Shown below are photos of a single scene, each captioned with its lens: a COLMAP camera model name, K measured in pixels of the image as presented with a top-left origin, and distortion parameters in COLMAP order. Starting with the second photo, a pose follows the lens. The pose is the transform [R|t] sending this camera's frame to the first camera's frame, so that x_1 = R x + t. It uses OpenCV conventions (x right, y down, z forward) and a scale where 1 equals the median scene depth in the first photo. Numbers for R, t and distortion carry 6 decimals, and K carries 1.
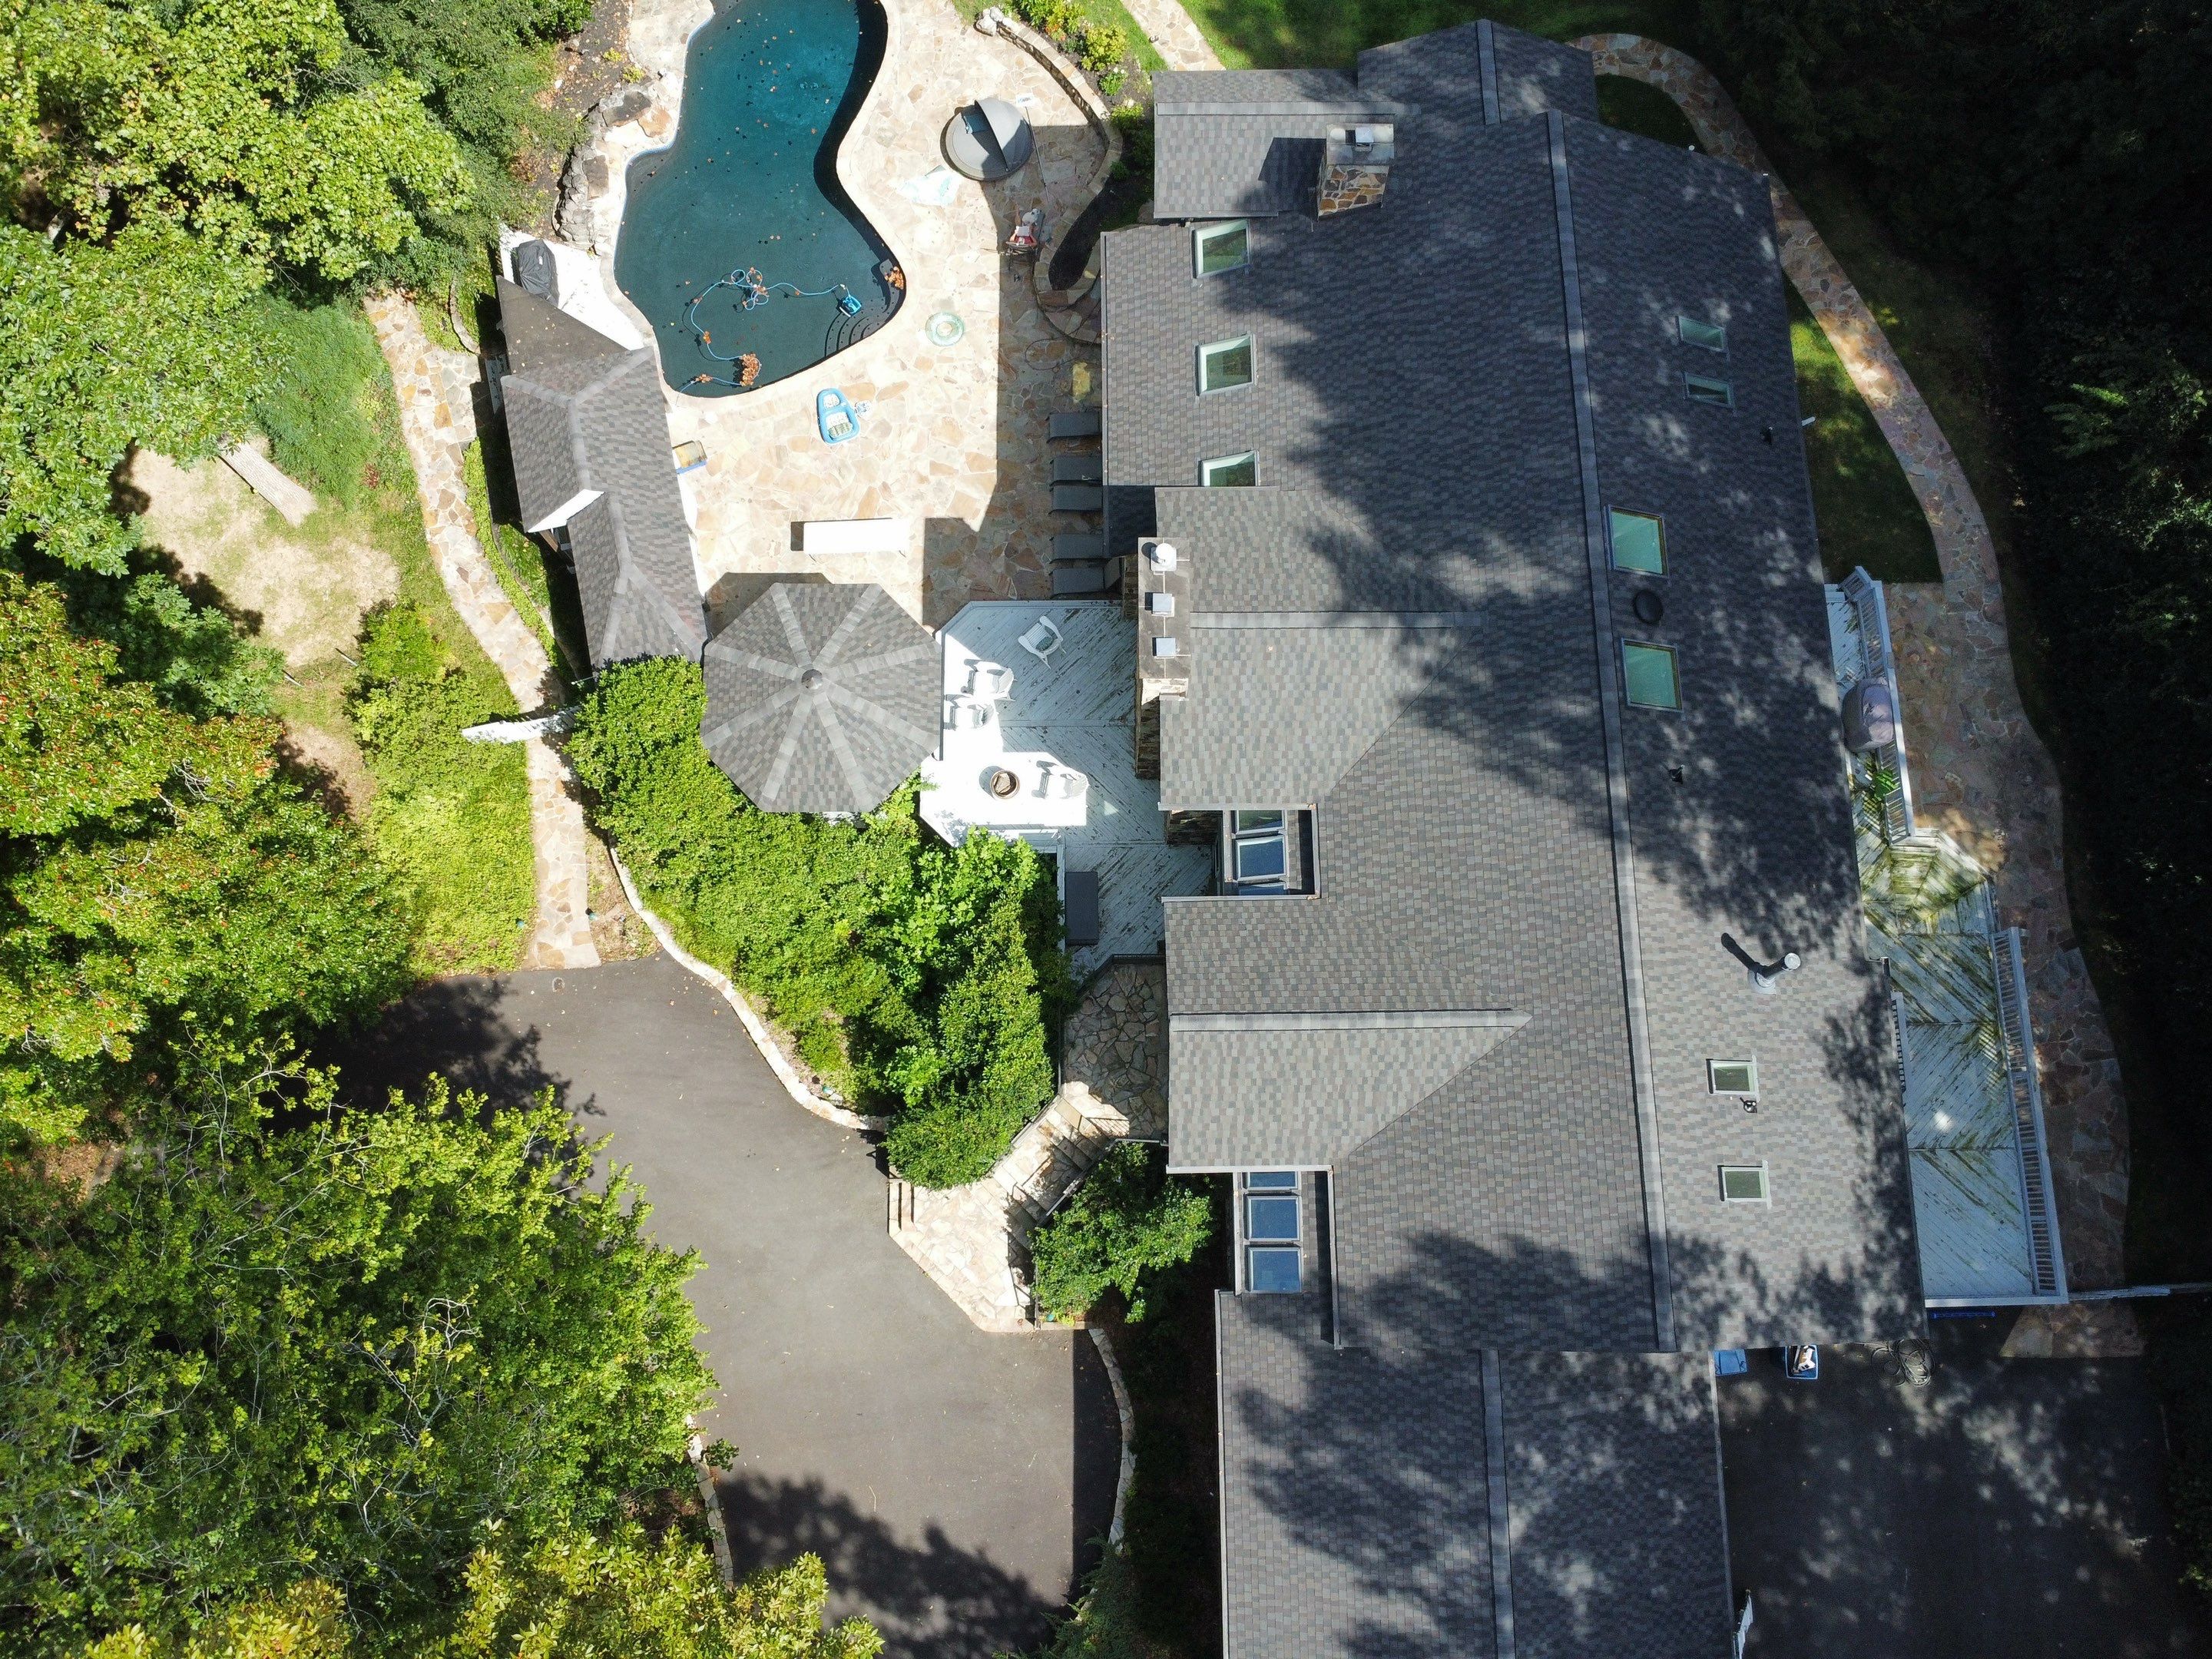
lens RADIAL K [[1615.5, 0, 1091.5], [0, 1615.5, 820.3], [0, 0, 1]] dist [-0.019148, -0.026751]
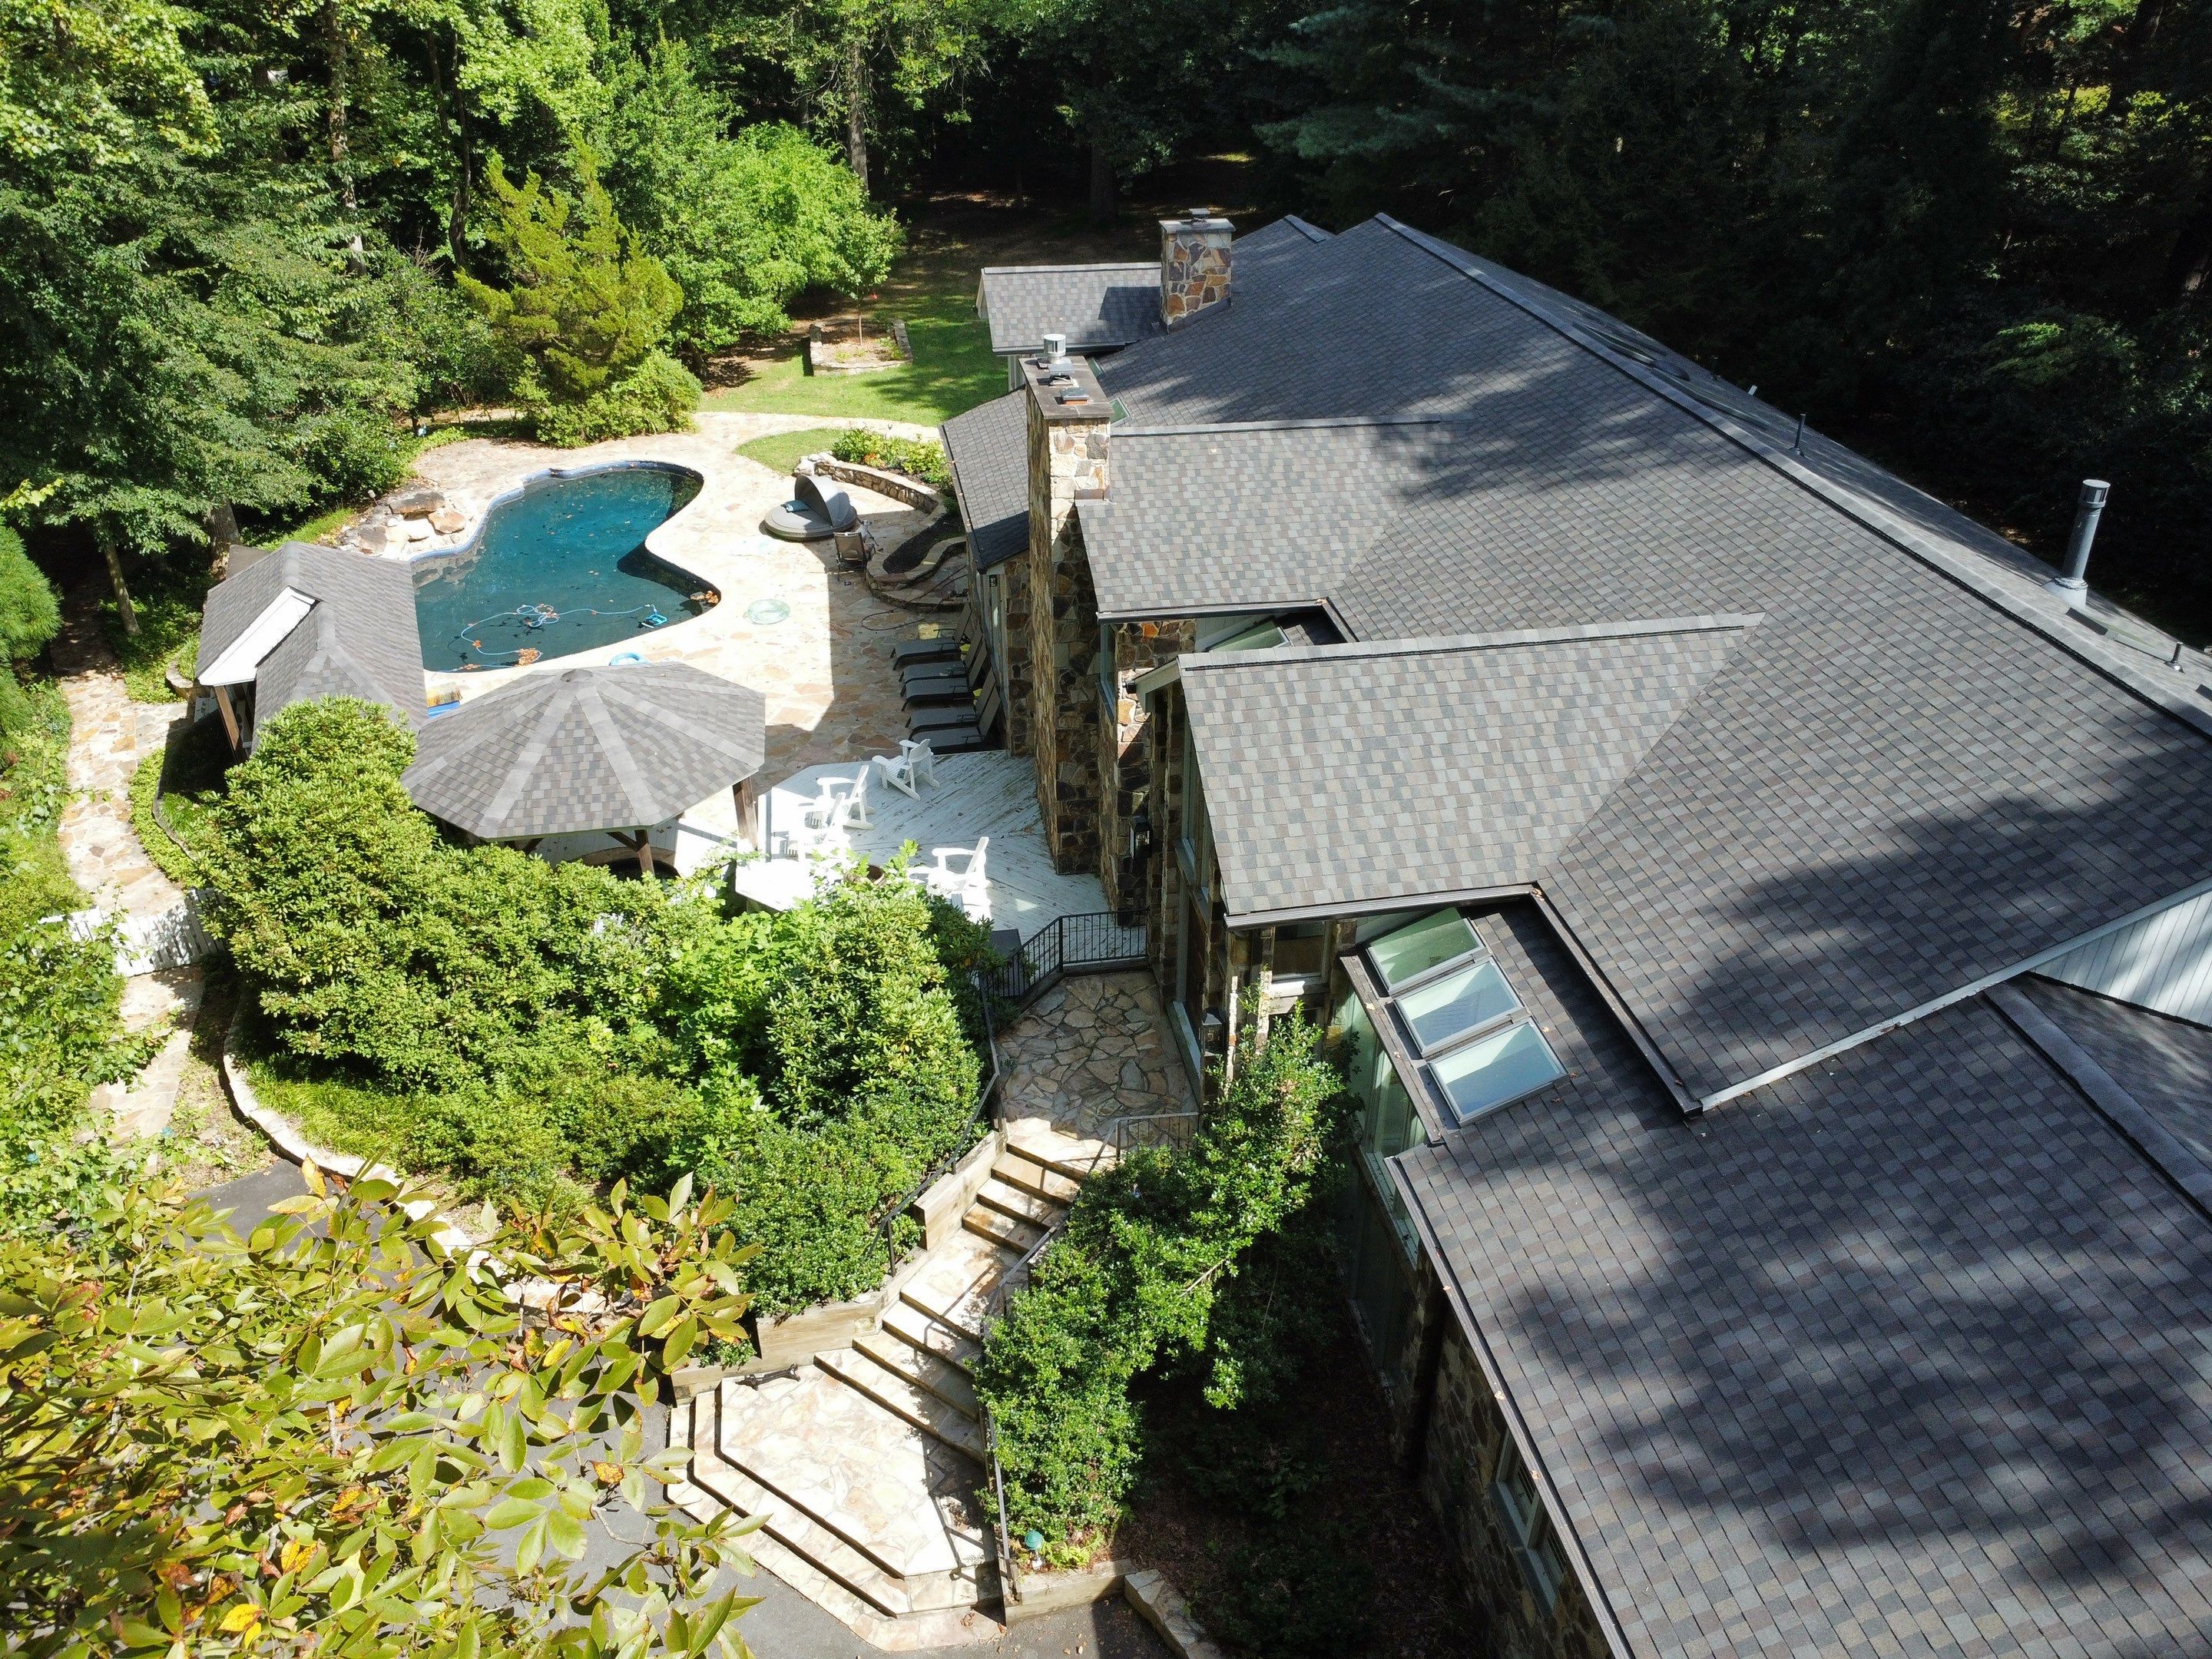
lens RADIAL K [[1615.5, 0, 1091.5], [0, 1615.5, 820.3], [0, 0, 1]] dist [-0.019148, -0.026751]
pose [[0.987475, -0.078876, 0.136646, -0.053817], [0.152555, 0.698291, -0.699369, 0.474162], [-0.040255, 0.711455, 0.701578, 0.547764]]
